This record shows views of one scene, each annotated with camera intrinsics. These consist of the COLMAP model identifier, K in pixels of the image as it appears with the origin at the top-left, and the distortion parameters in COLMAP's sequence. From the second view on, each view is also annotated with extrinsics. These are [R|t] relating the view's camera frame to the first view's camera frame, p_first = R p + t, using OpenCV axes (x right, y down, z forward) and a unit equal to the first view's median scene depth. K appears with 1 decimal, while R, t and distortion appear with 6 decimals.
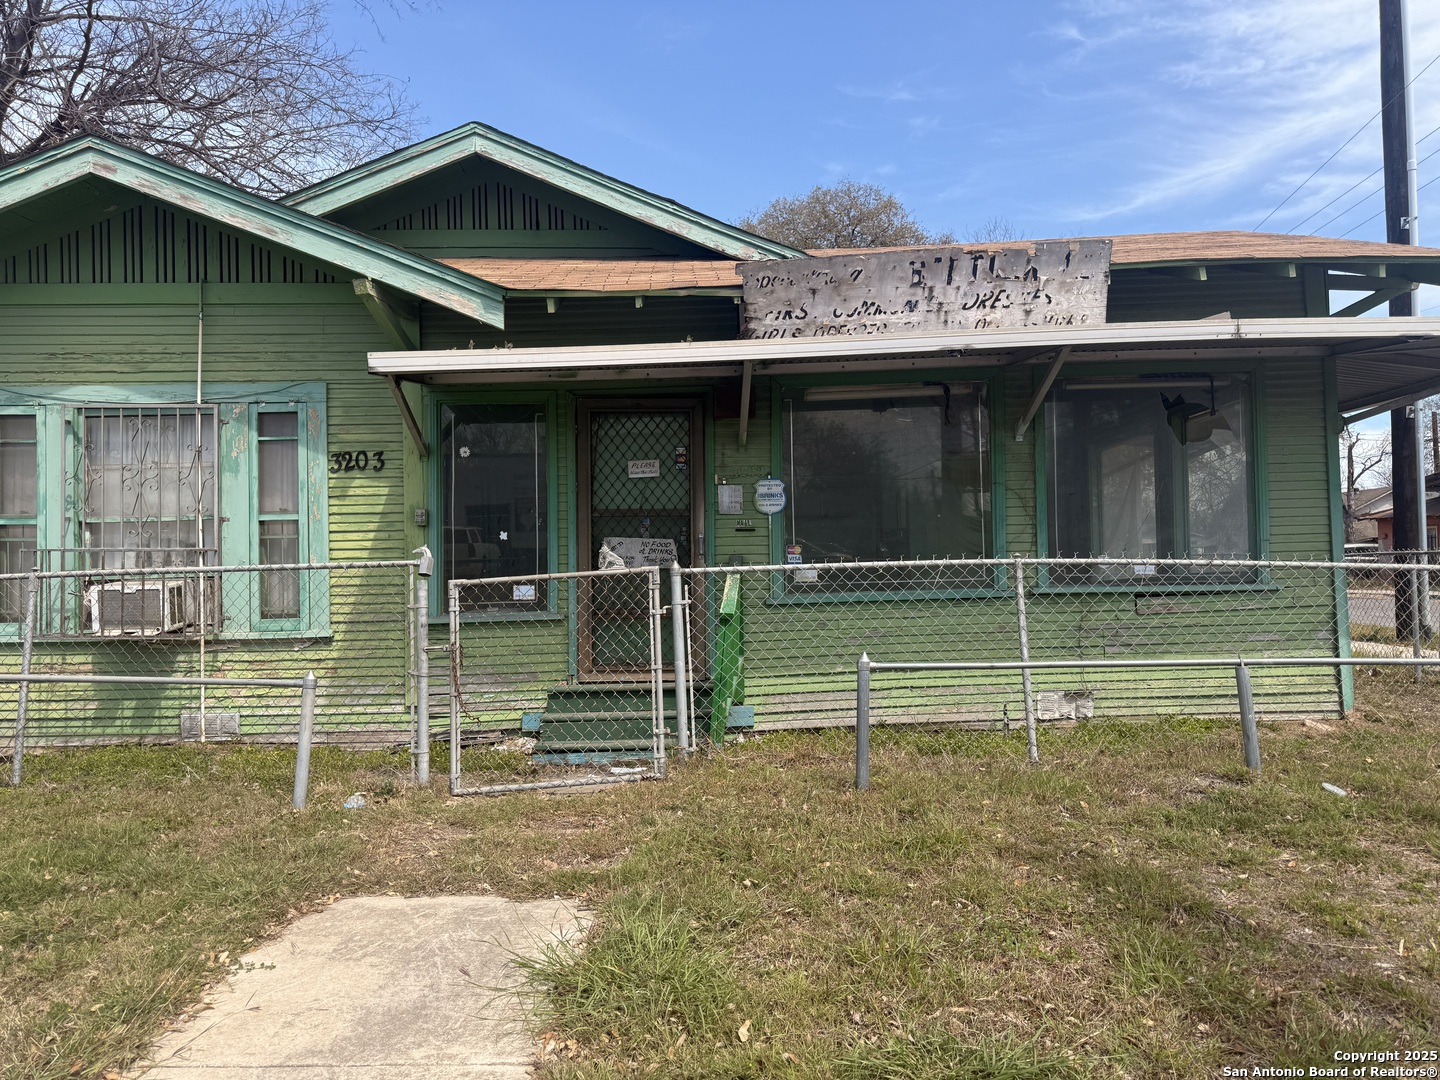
lens RADIAL K [[1004.3, 0, 727.8], [0, 1004.3, 535.0], [0, 0, 1]] dist [0.073551, -0.096164]
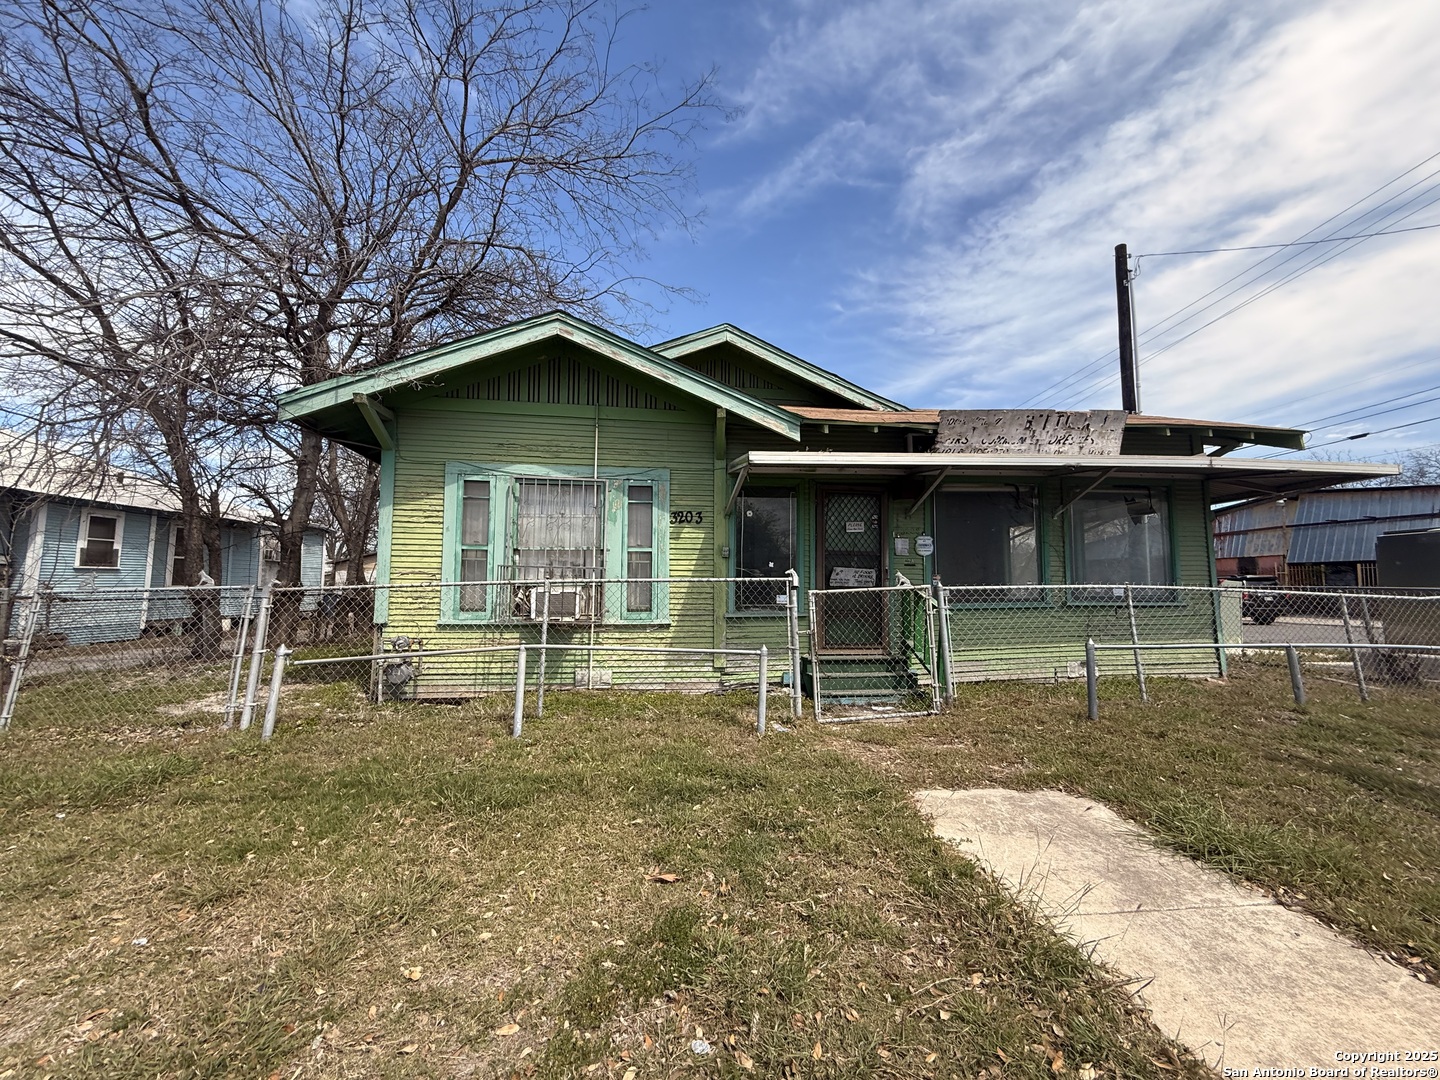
lens RADIAL K [[570.6, 0, 720.0], [0, 570.6, 540.0], [0, 0, 1]] dist [0.000926, 0.000054]
pose [[0.993175, 0.031361, 0.112337, -0.439781], [-0.025277, 0.998157, -0.055174, 0.015019], [-0.113860, 0.051958, 0.992137, 0.078558]]
